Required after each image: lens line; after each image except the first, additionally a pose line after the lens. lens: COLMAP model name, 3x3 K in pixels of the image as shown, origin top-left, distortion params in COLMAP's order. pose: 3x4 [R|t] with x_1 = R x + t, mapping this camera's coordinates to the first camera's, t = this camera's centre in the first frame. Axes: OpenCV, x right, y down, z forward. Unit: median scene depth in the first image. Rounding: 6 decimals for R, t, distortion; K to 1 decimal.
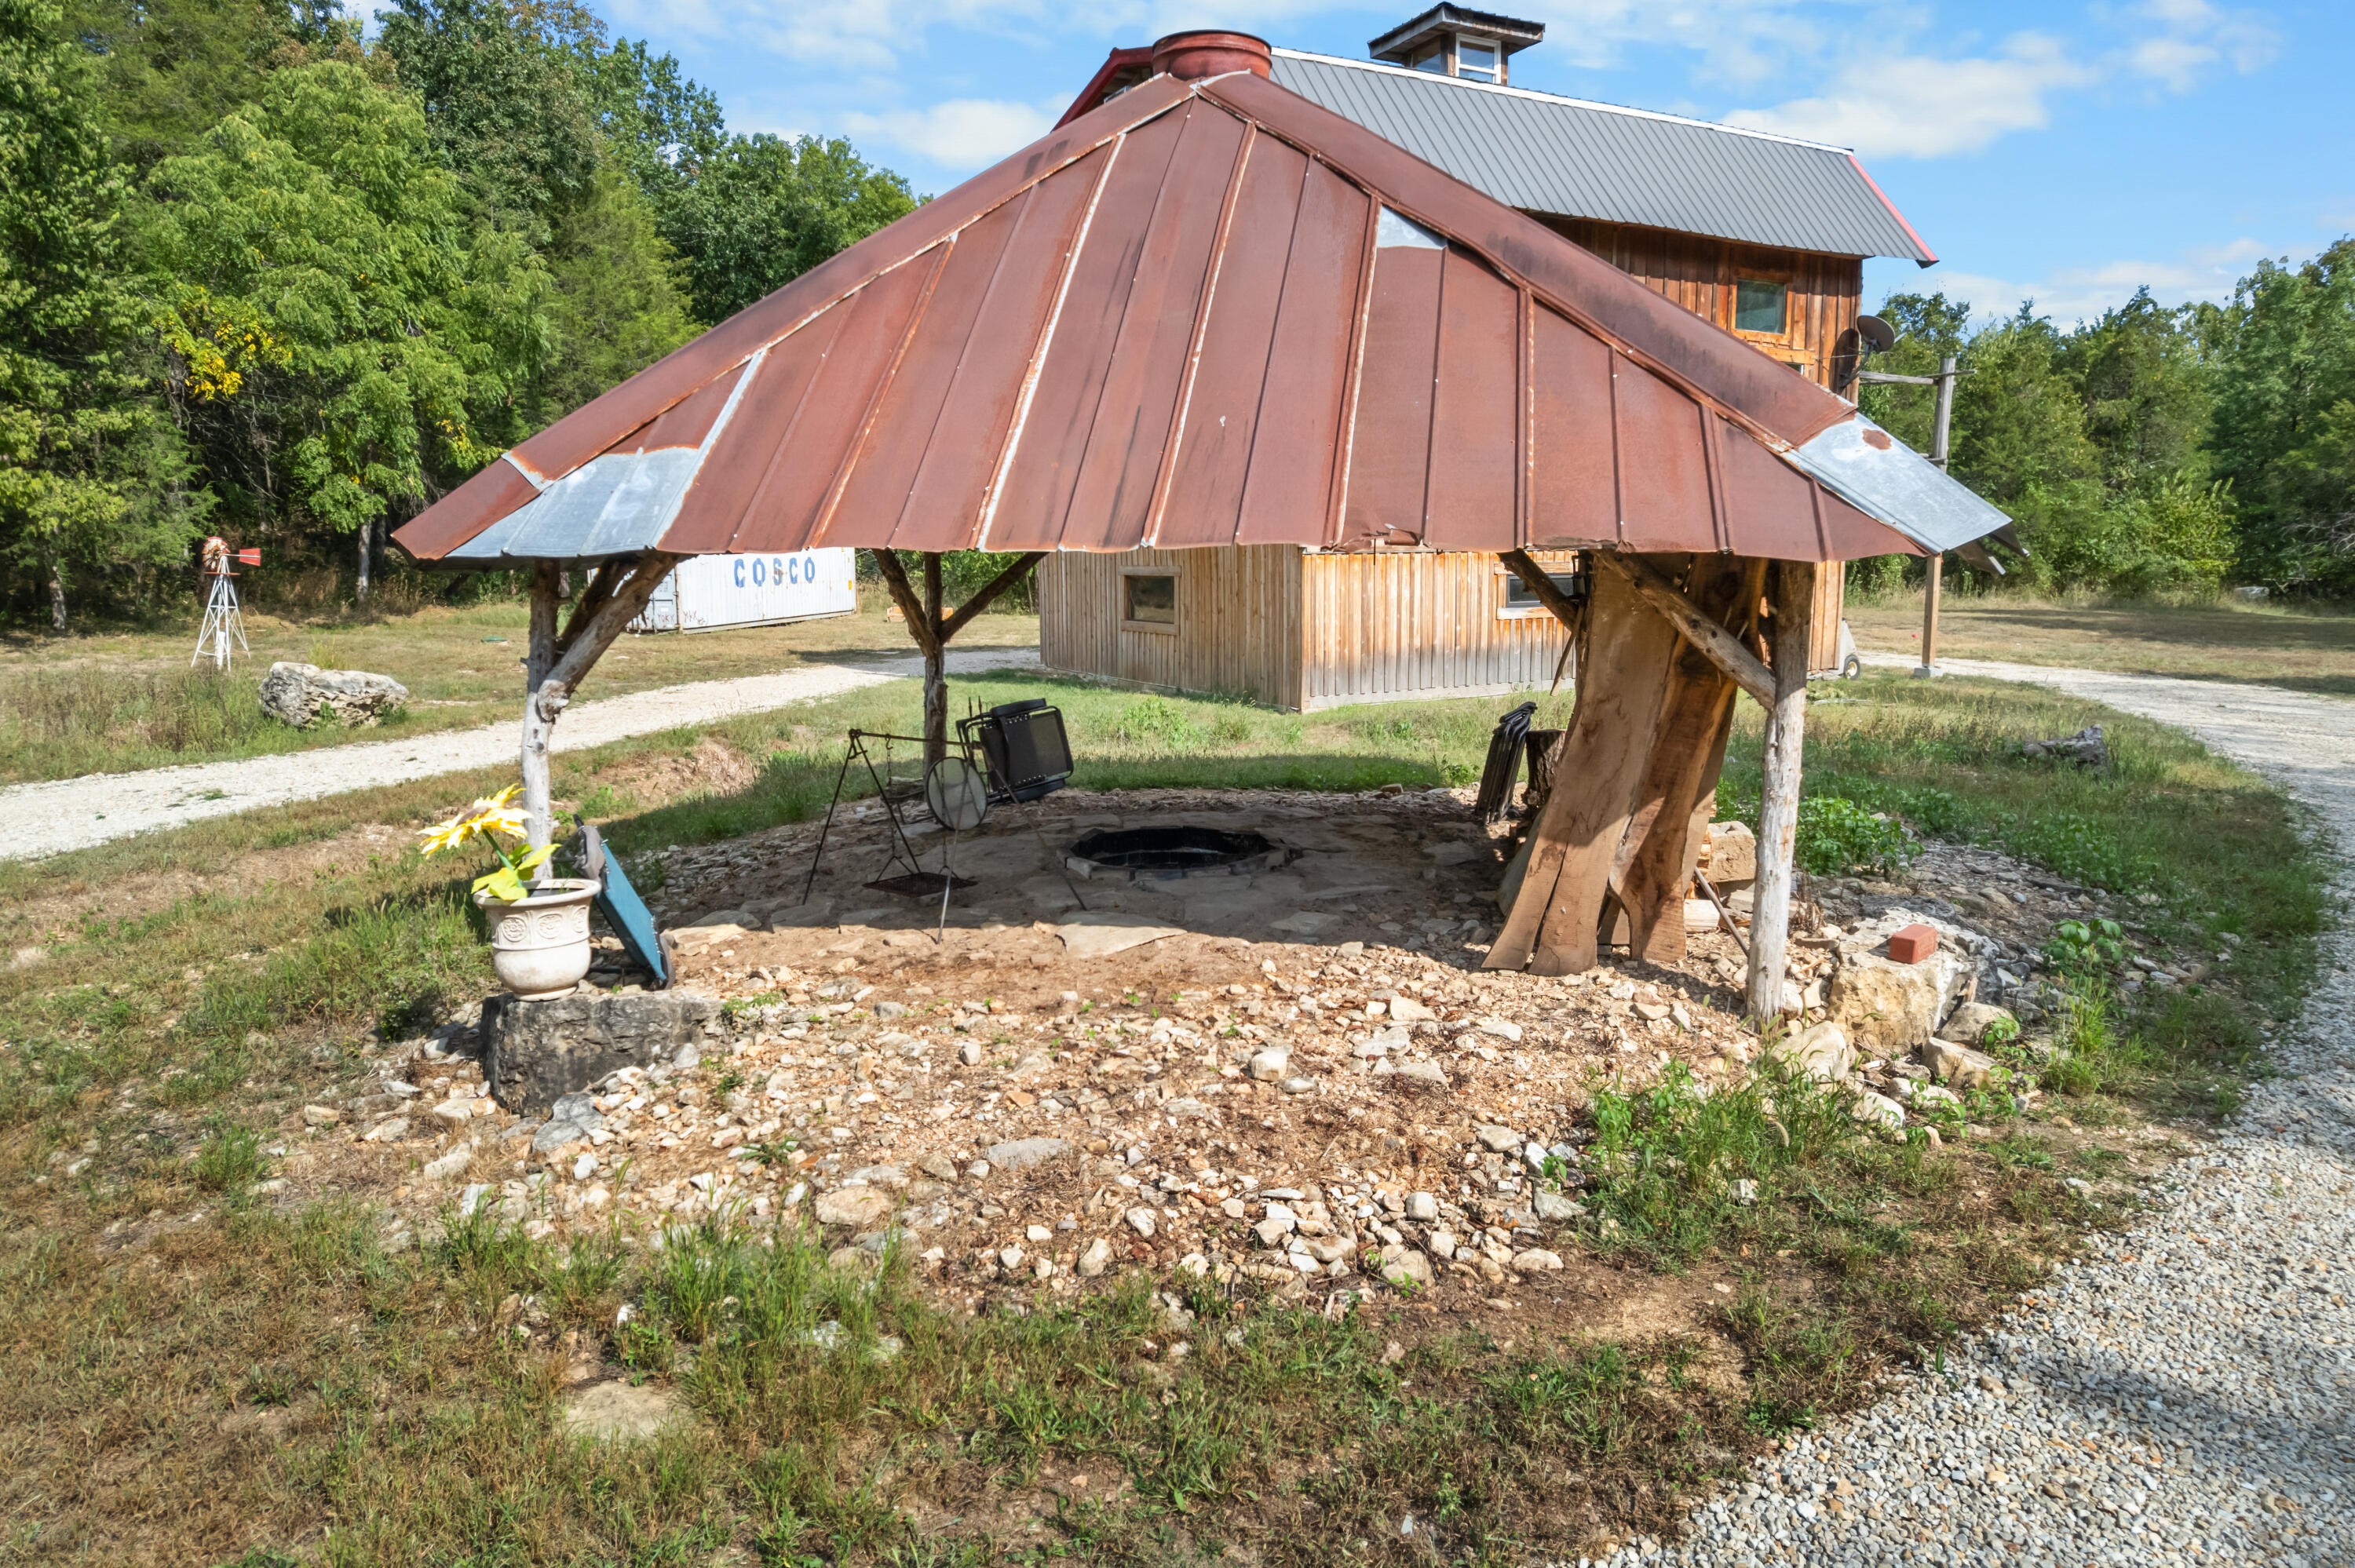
lens RADIAL K [[1526.1, 0, 1261.8], [0, 1526.1, 808.1], [0, 0, 1]] dist [-0.069064, 0.054186]
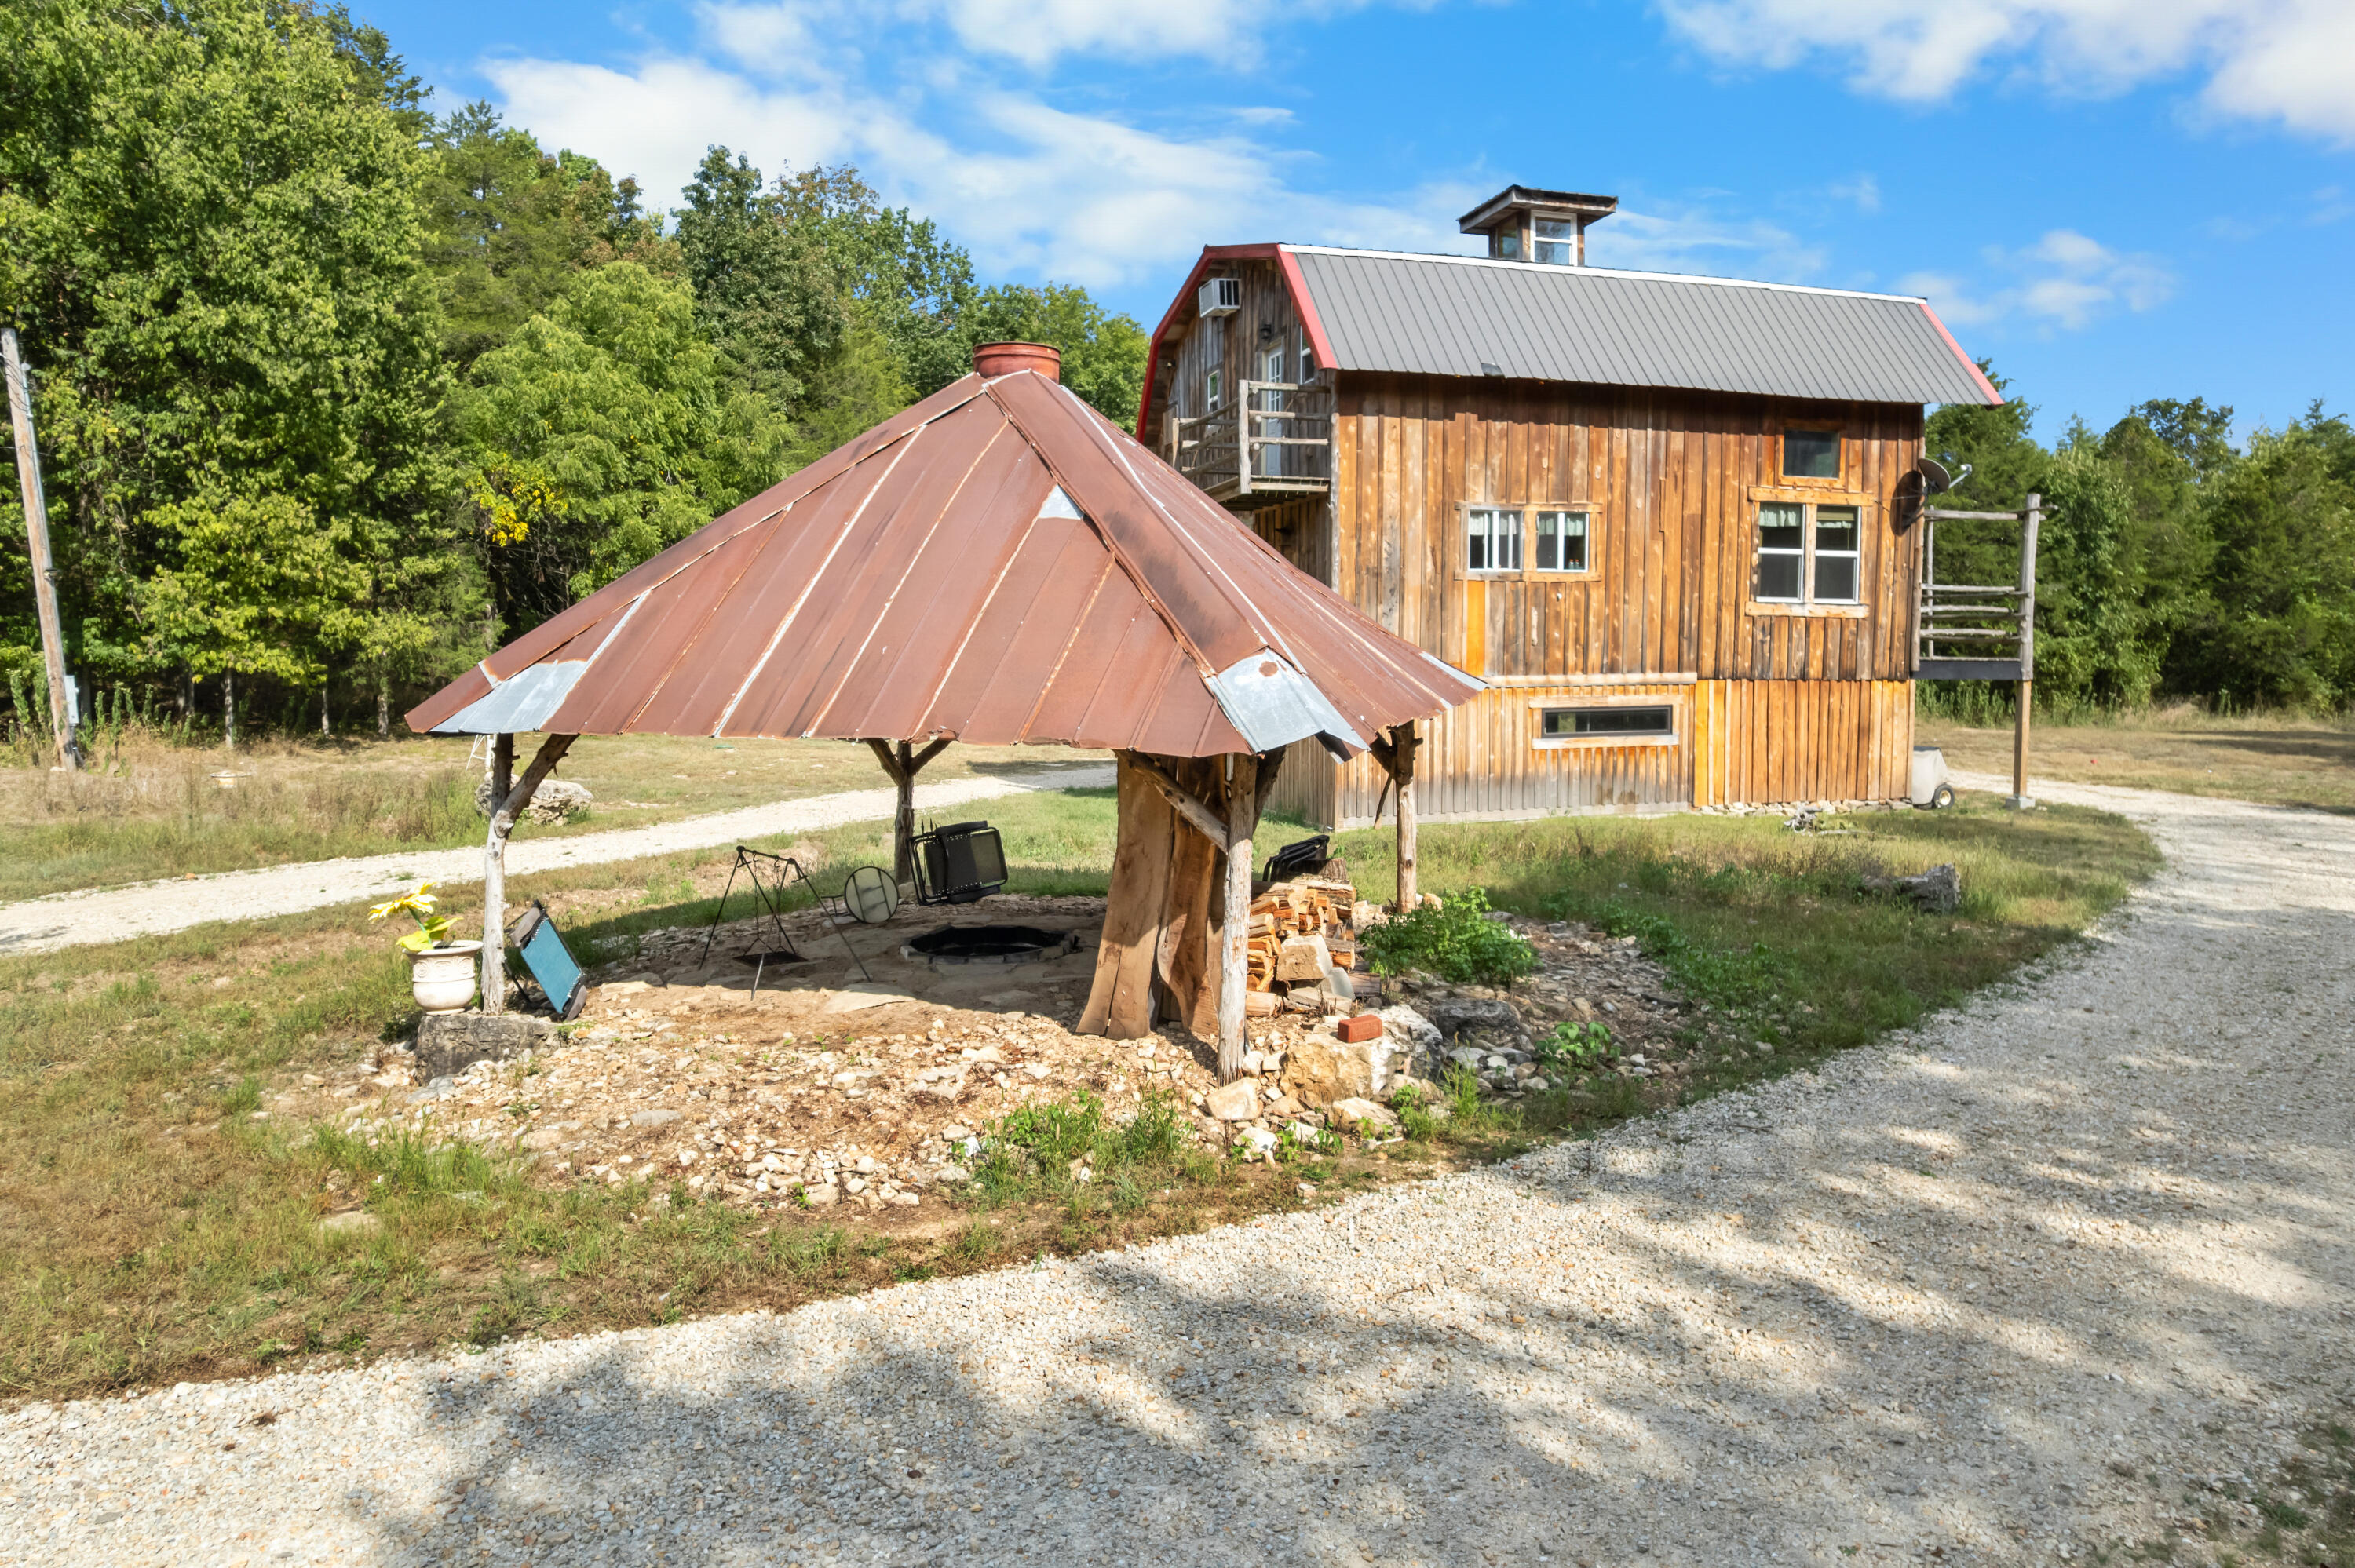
lens RADIAL K [[1526.1, 0, 1224.5], [0, 1526.1, 814.1], [0, 0, 1]] dist [-0.069064, 0.054186]
pose [[0.982042, 0.021753, -0.187405, 0.154732], [-0.034047, 0.997456, -0.062632, -0.003305], [0.185566, 0.067888, 0.980284, -0.102375]]
